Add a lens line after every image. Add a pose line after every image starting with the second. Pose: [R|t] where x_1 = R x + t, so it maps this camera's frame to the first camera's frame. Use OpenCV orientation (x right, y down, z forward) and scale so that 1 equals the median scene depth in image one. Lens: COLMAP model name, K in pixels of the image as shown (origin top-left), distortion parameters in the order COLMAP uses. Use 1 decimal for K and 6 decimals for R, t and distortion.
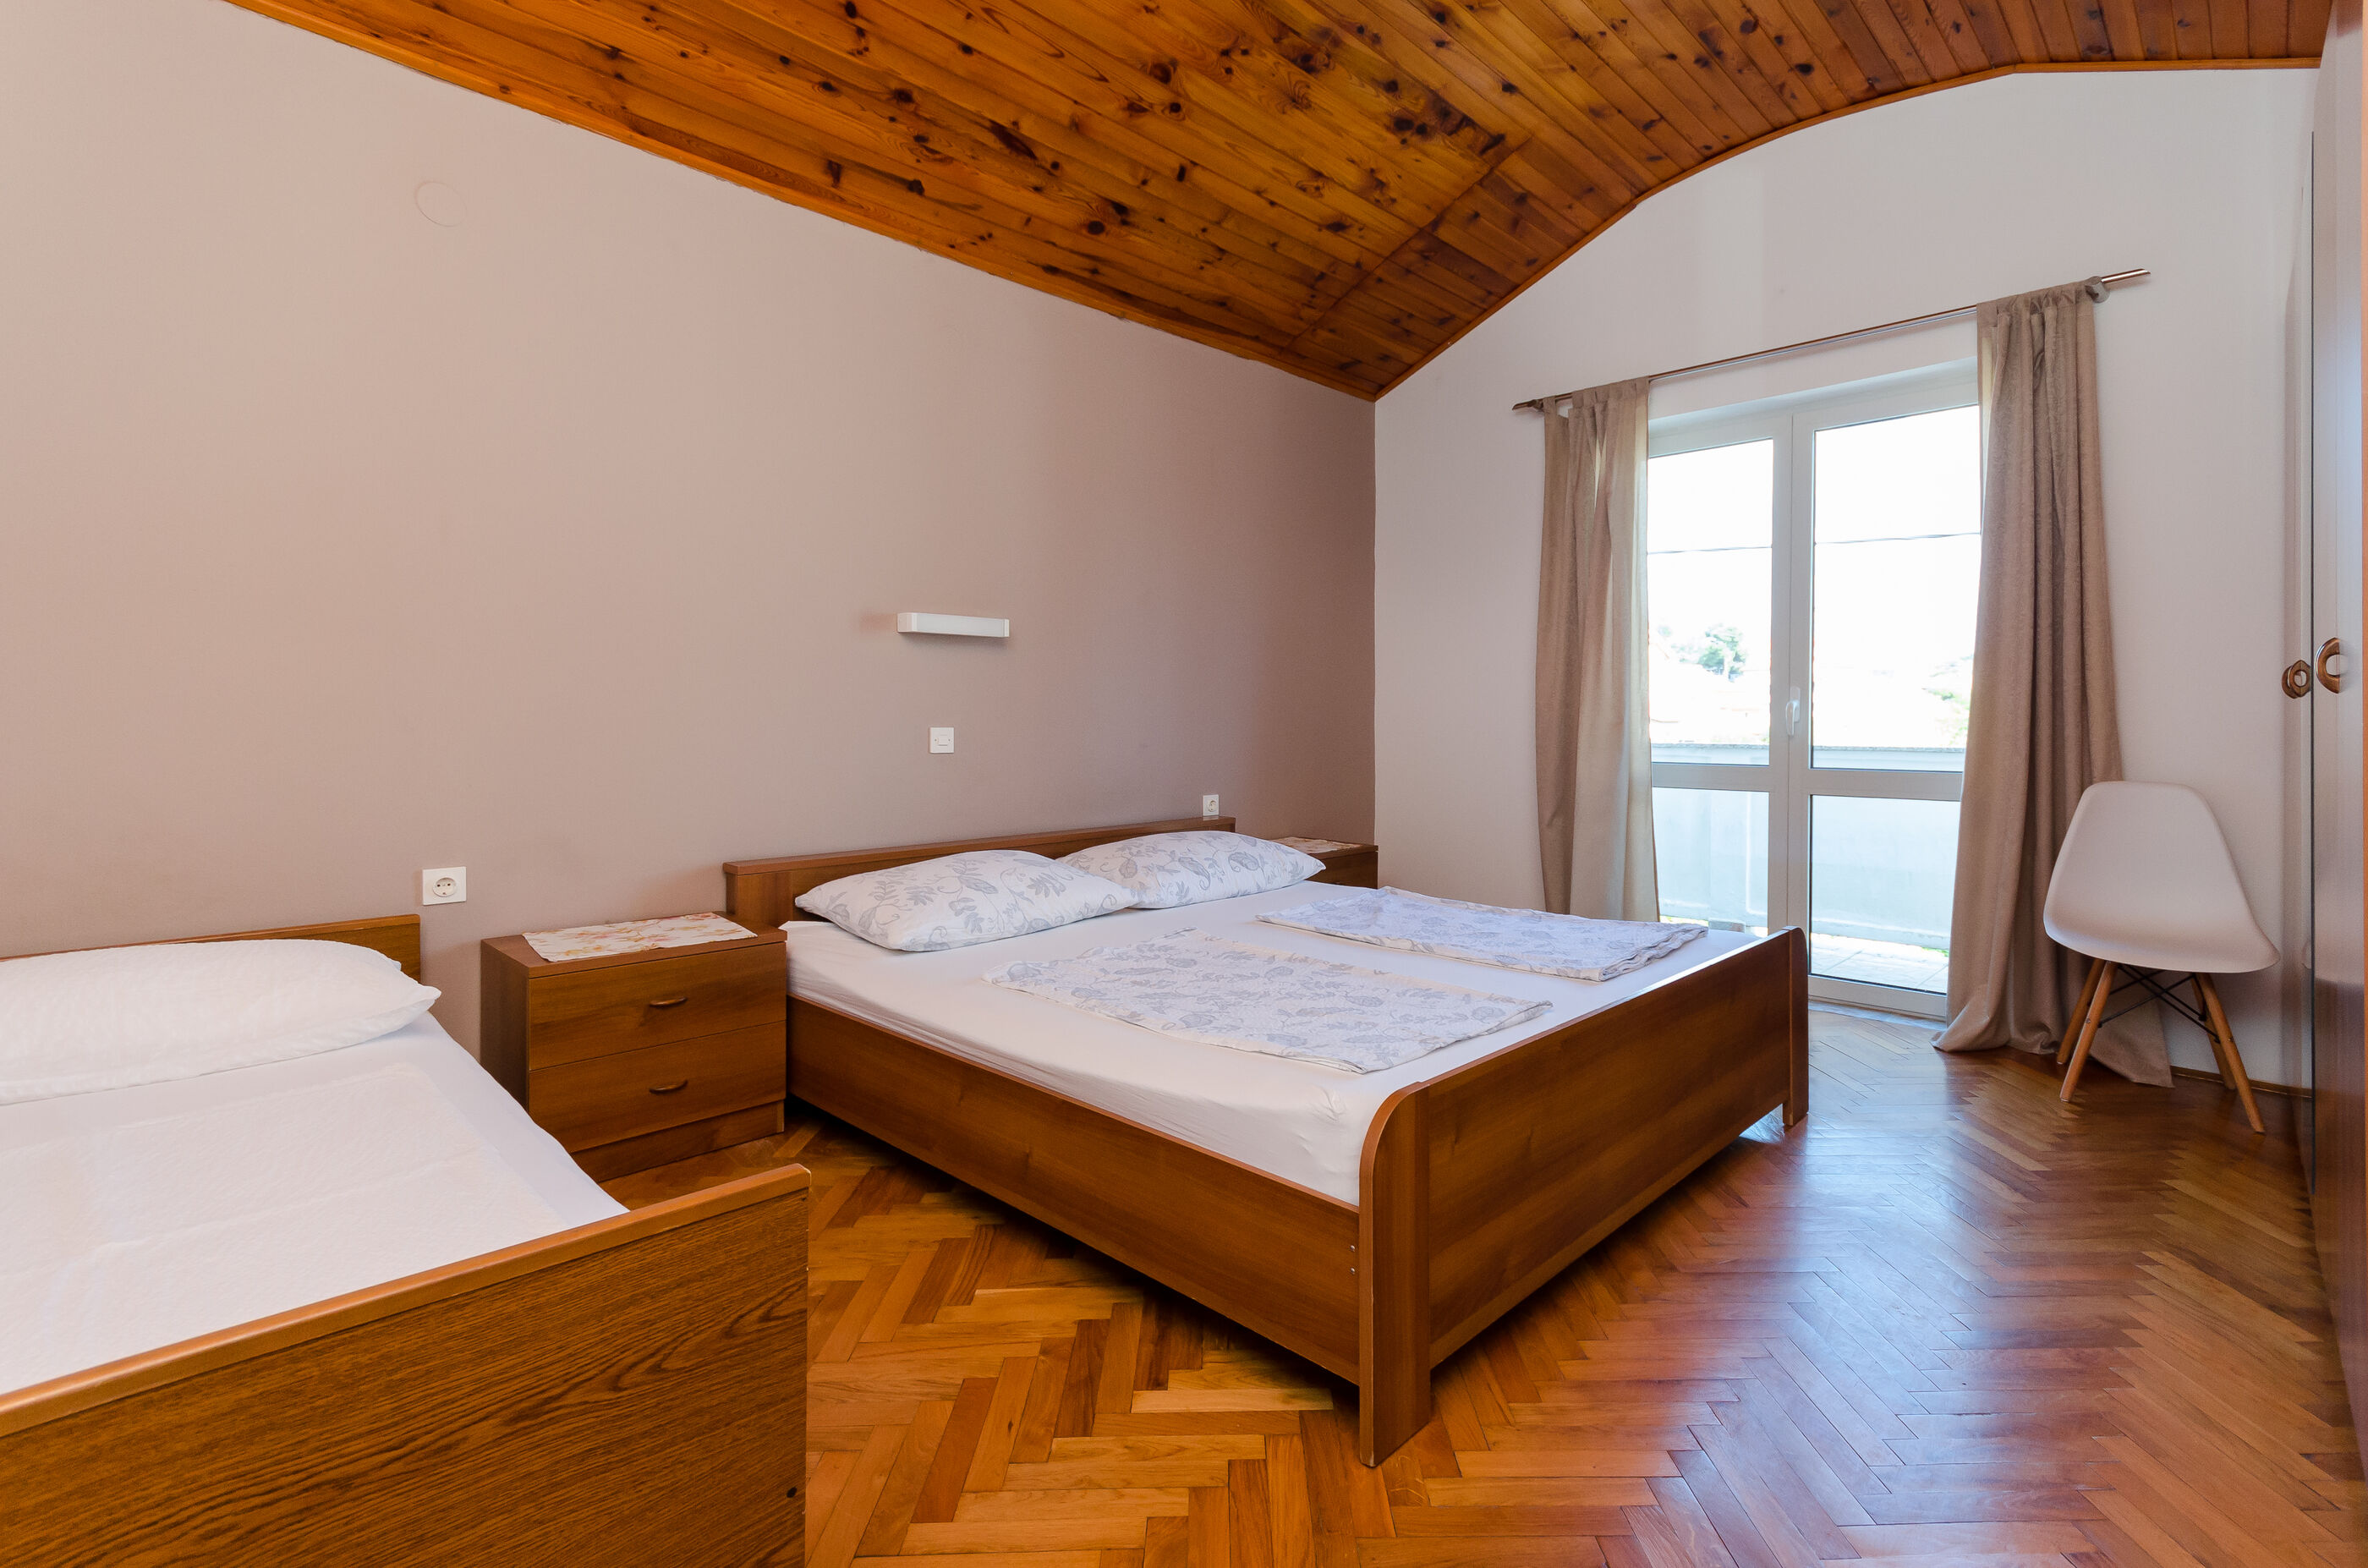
lens RADIAL K [[1051.7, 0, 1173.6], [0, 1051.7, 726.8], [0, 0, 1]] dist [0.004336, 0.001867]
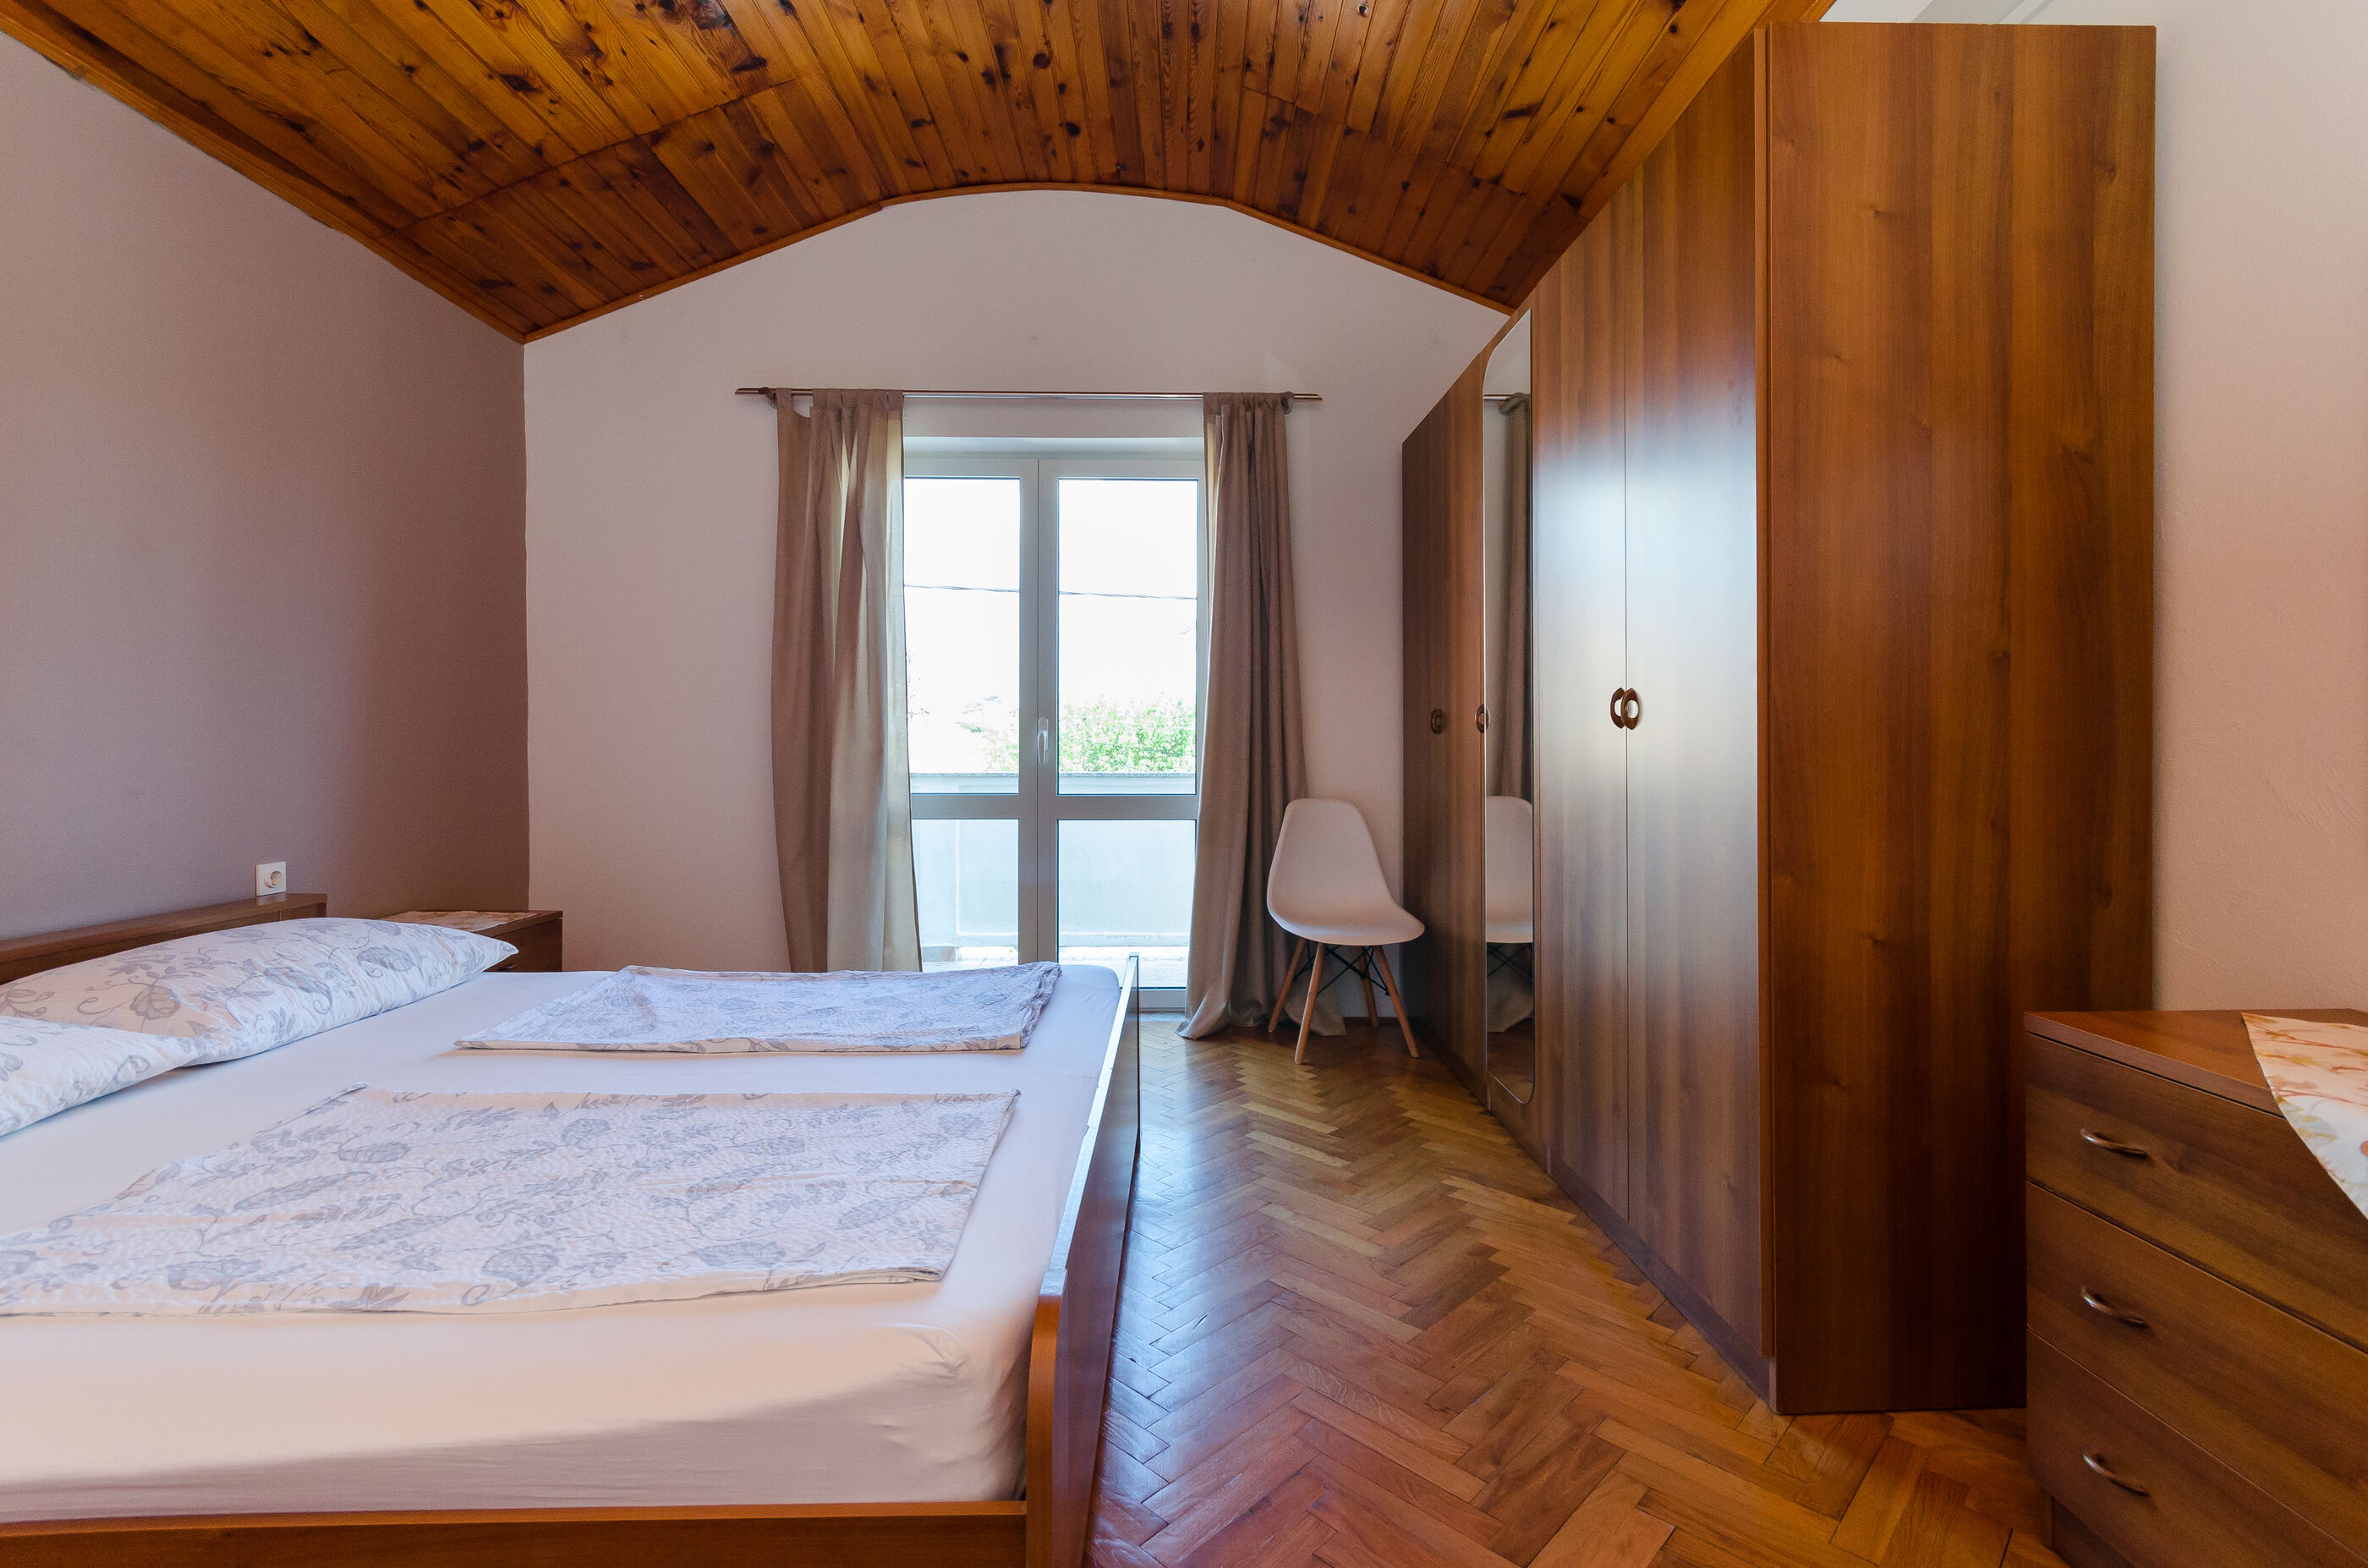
lens RADIAL K [[1051.7, 0, 1184.6], [0, 1051.7, 758.8], [0, 0, 1]] dist [0.004336, 0.001867]
pose [[0.683079, -0.006510, 0.730315, -0.081940], [0.005068, 0.999978, 0.004174, -0.000857], [-0.730327, 0.000849, 0.683097, 0.175677]]
